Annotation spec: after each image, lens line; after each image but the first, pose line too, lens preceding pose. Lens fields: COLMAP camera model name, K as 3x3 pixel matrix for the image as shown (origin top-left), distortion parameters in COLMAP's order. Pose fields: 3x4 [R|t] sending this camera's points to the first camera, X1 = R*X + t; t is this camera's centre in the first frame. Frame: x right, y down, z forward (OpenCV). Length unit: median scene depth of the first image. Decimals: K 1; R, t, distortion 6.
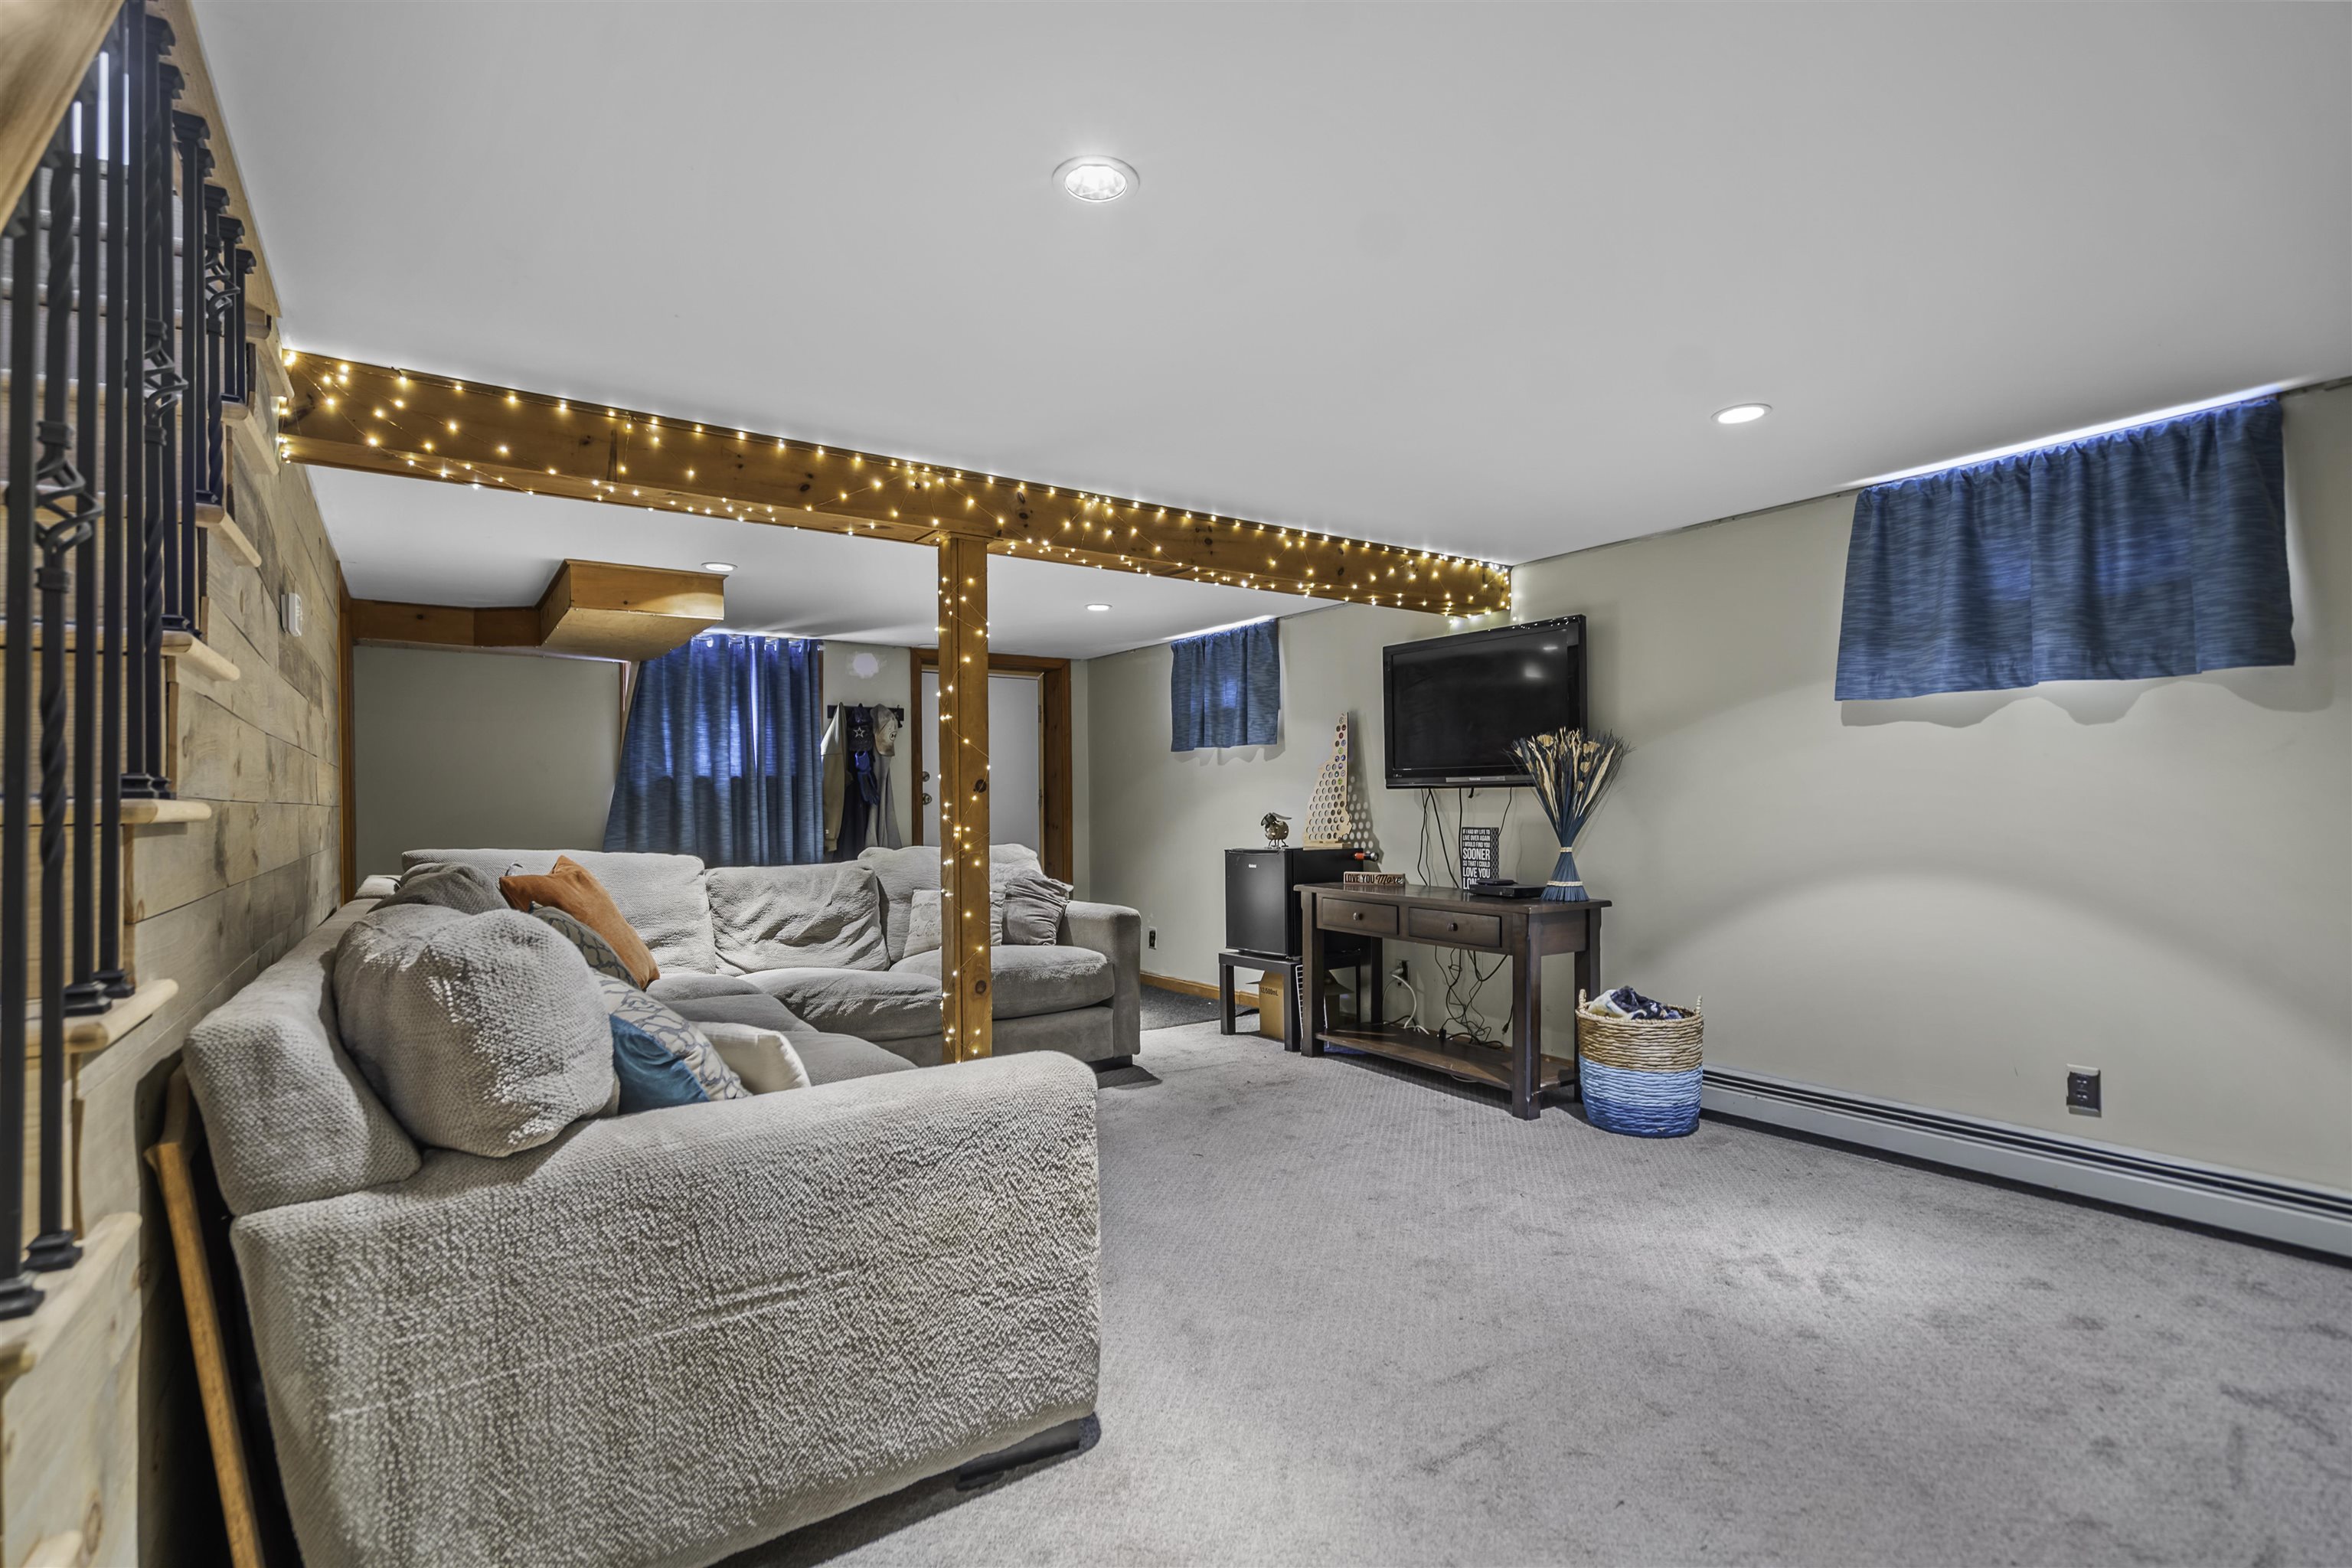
lens RADIAL K [[1076.4, 0, 1182.4], [0, 1076.4, 795.5], [0, 0, 1]] dist [-0.004591, 0.001980]
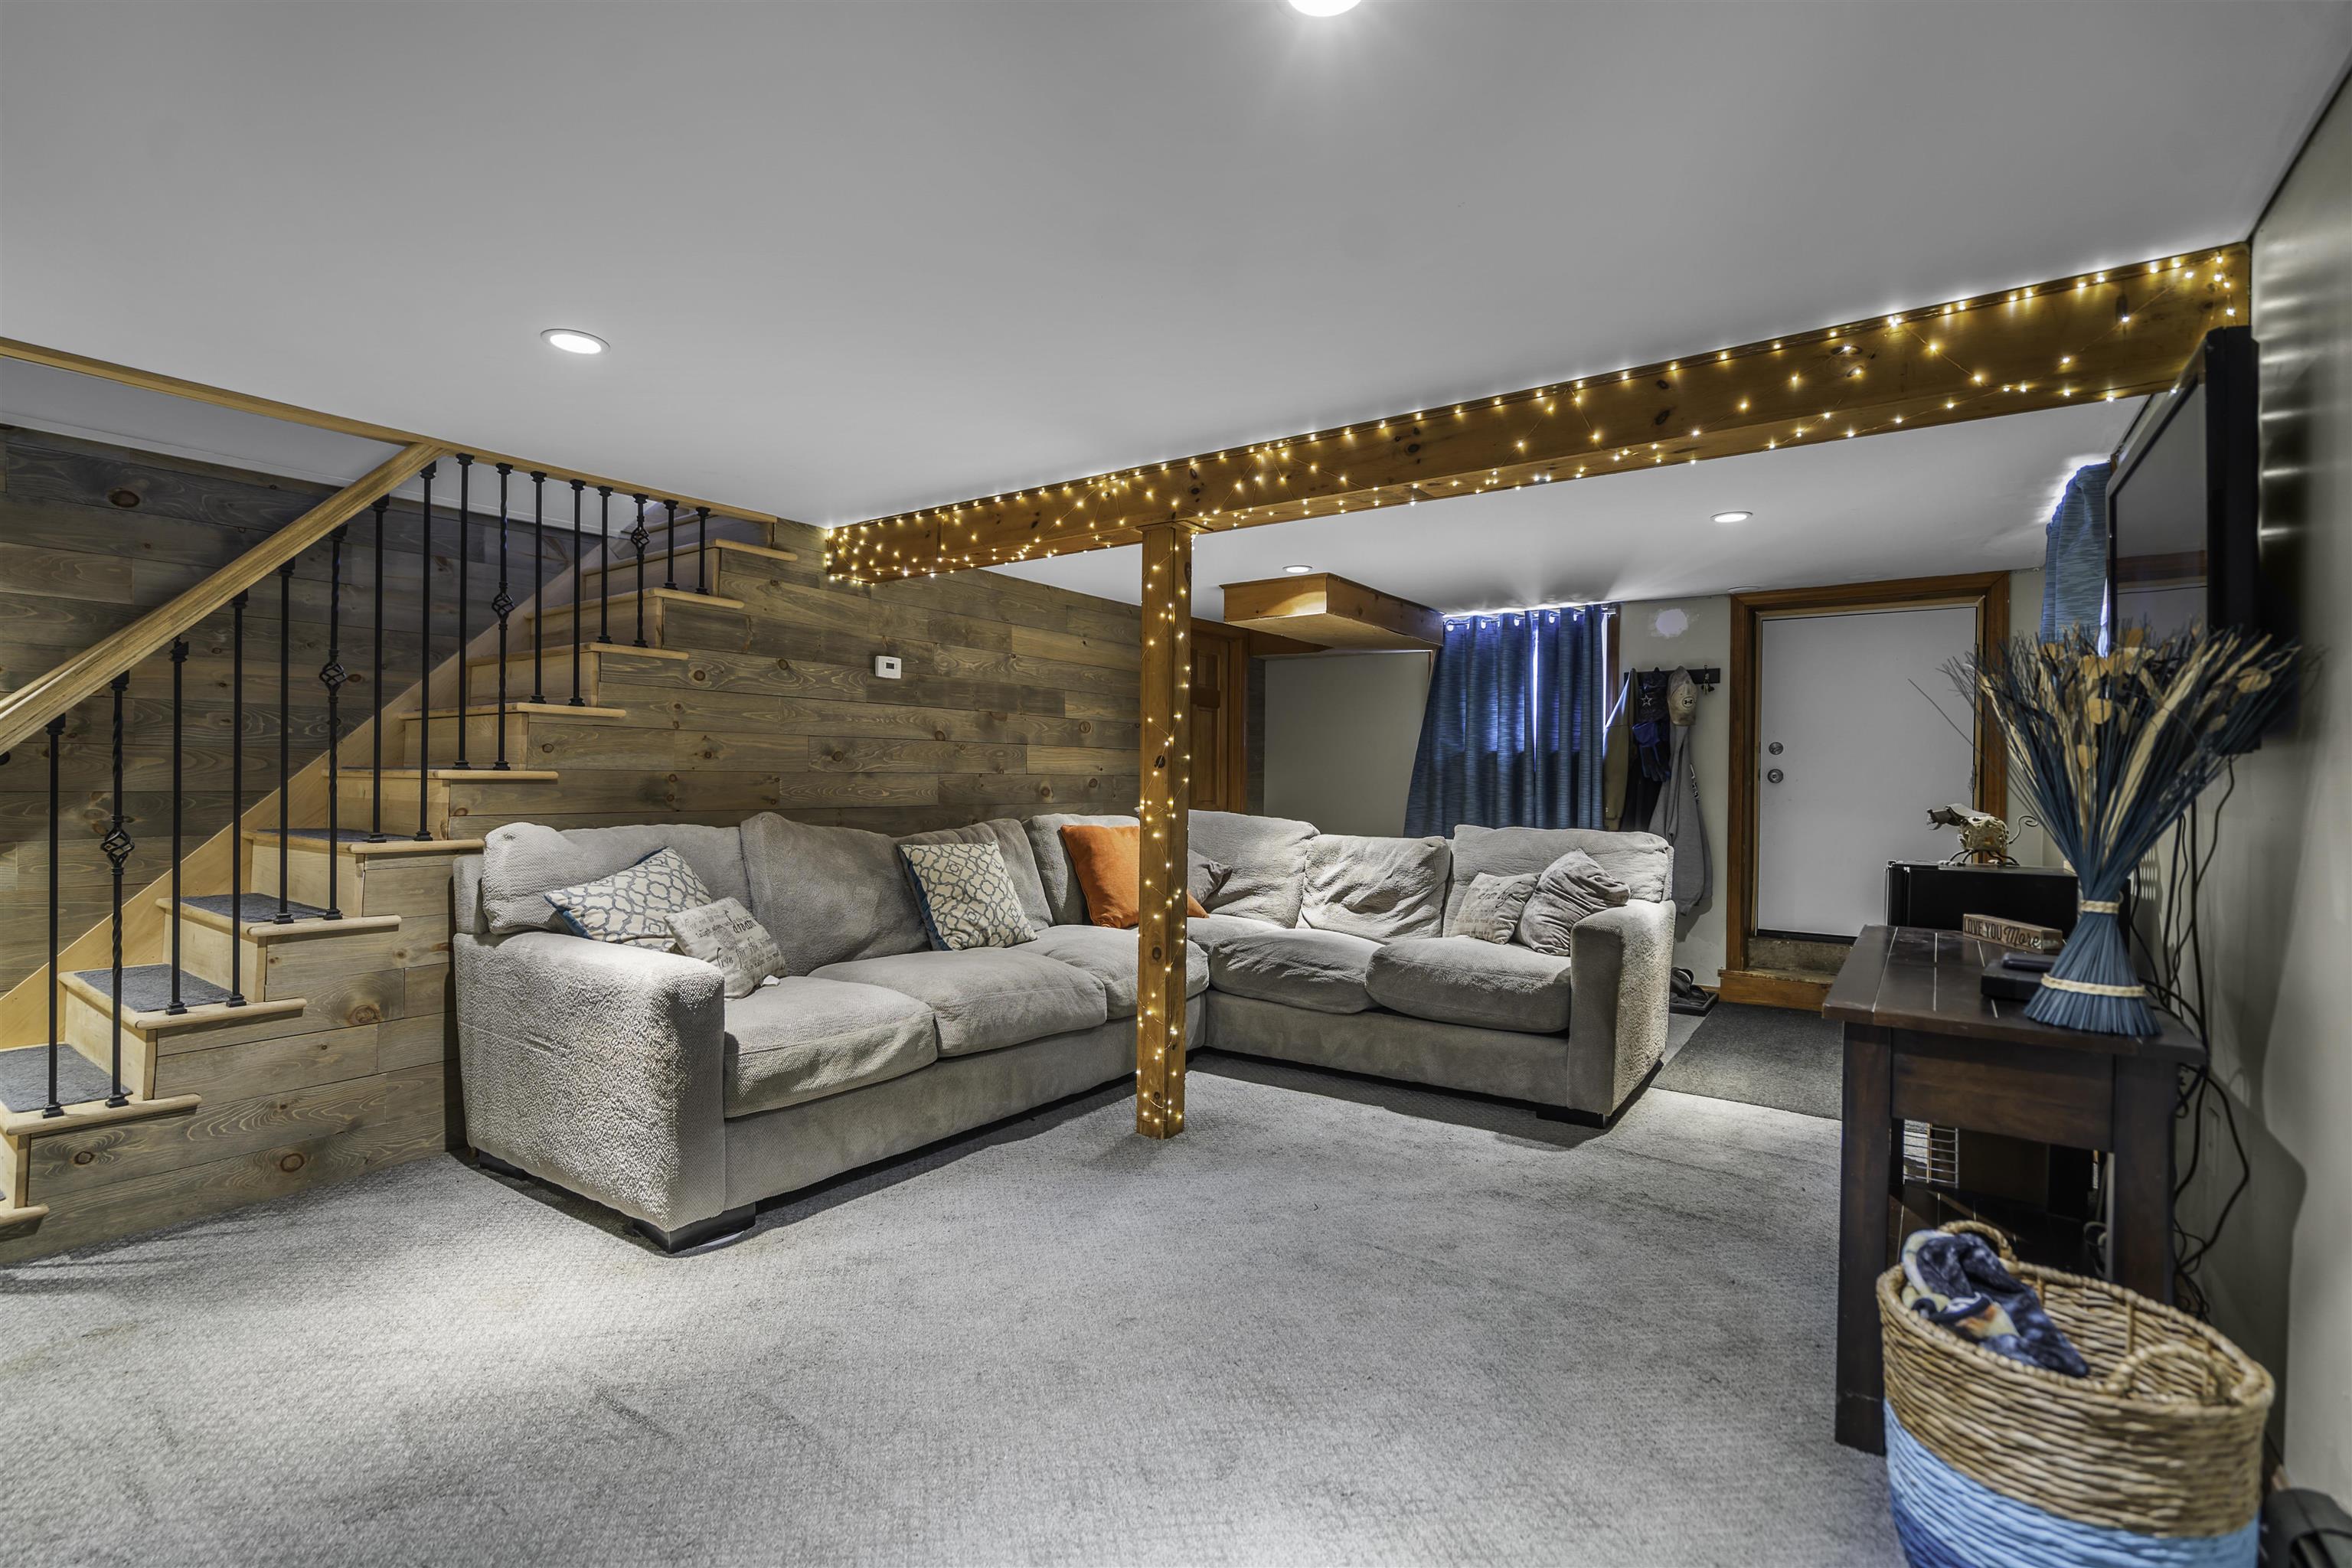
lens RADIAL K [[1076.4, 0, 1181.5], [0, 1076.4, 774.2], [0, 0, 1]] dist [-0.004591, 0.001980]
pose [[0.350212, 0.008781, -0.936629, 0.620540], [-0.004443, 0.999960, 0.007713, -0.003917], [0.936660, 0.001460, 0.350237, 0.505015]]
